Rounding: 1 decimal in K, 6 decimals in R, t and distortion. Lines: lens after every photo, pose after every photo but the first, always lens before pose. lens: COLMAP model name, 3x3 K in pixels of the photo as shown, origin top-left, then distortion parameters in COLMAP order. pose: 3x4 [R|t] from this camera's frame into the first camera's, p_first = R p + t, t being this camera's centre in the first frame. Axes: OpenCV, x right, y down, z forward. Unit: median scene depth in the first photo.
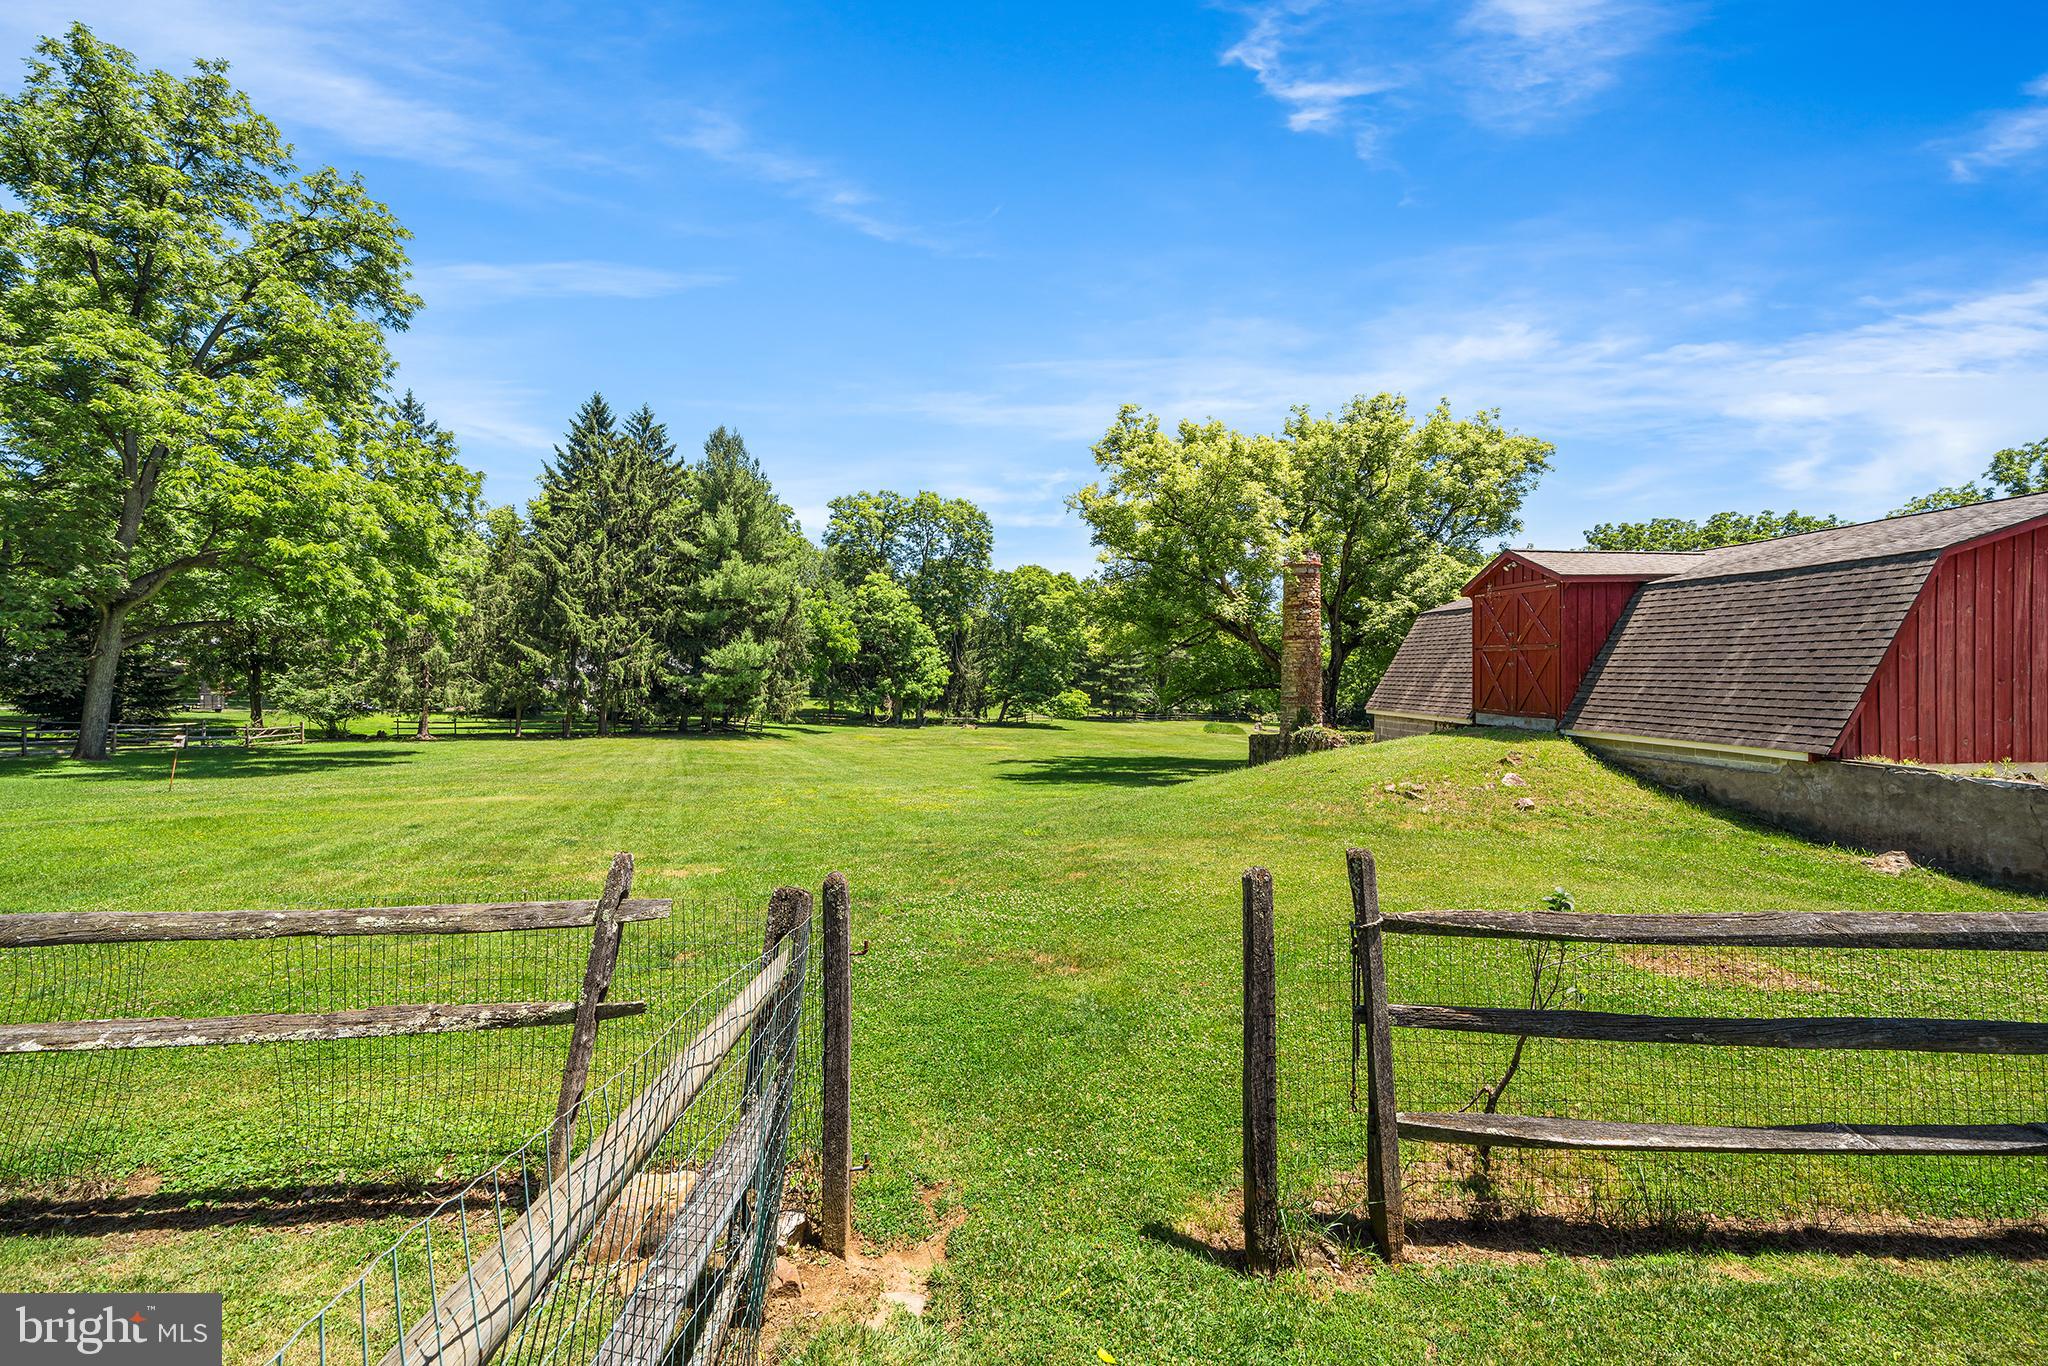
lens RADIAL K [[776.2, 0, 1024.0], [0, 776.2, 683.0], [0, 0, 1]] dist [-0.001664, -0.000198]
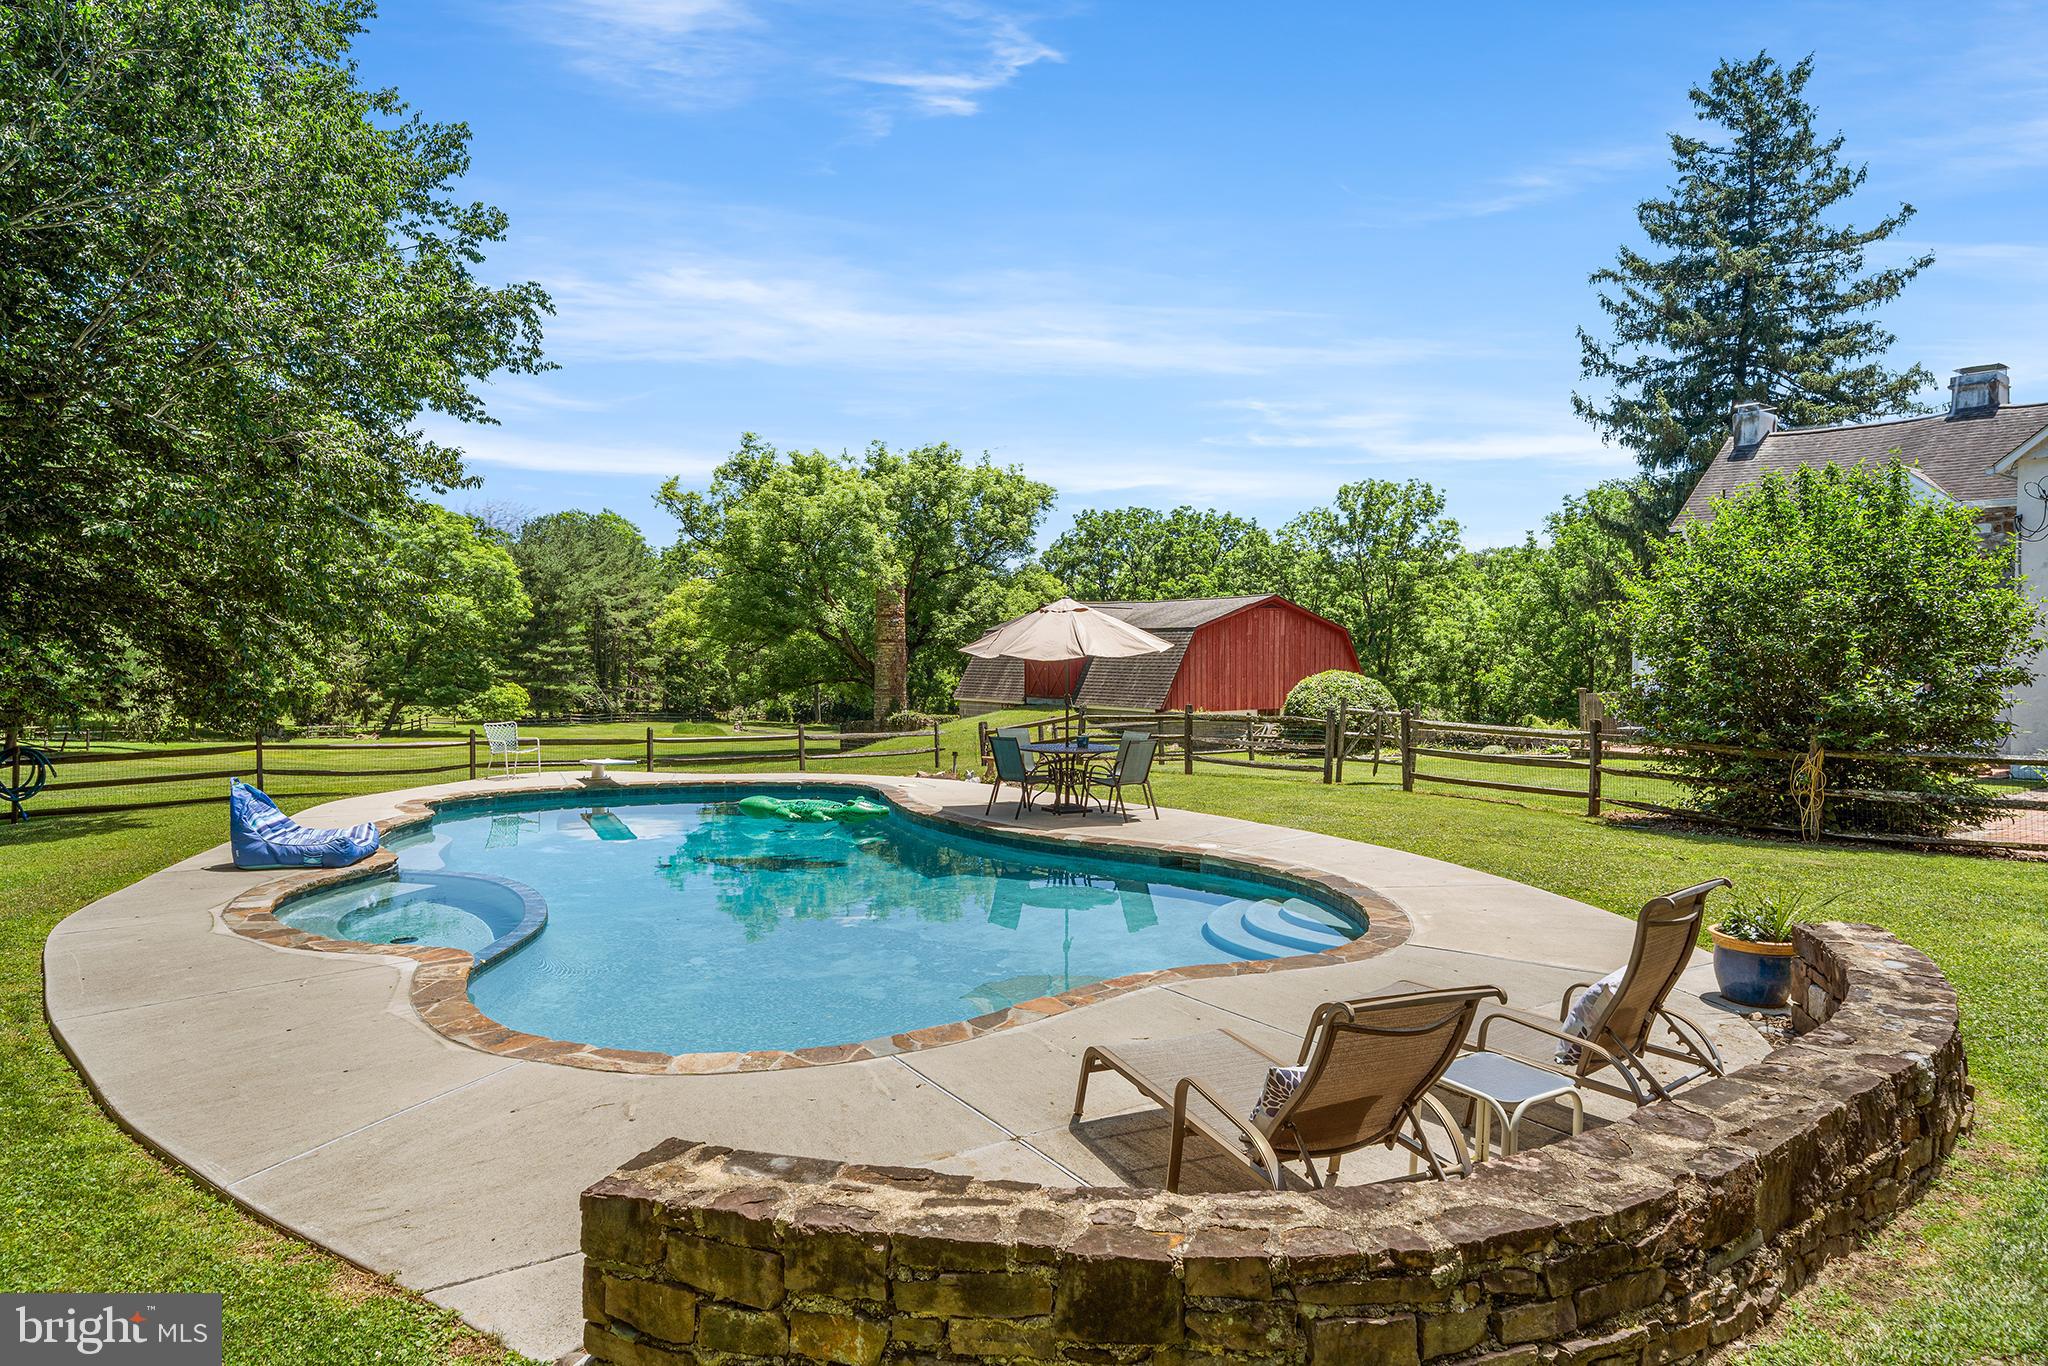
lens RADIAL K [[1204.3, 0, 1024.0], [0, 1204.3, 683.0], [0, 0, 1]] dist [-0.004601, -0.001724]
pose [[0.833427, -0.012479, 0.552489, -0.463797], [0.004891, 0.999872, 0.015205, -0.017279], [-0.552608, -0.009970, 0.833381, -0.630288]]
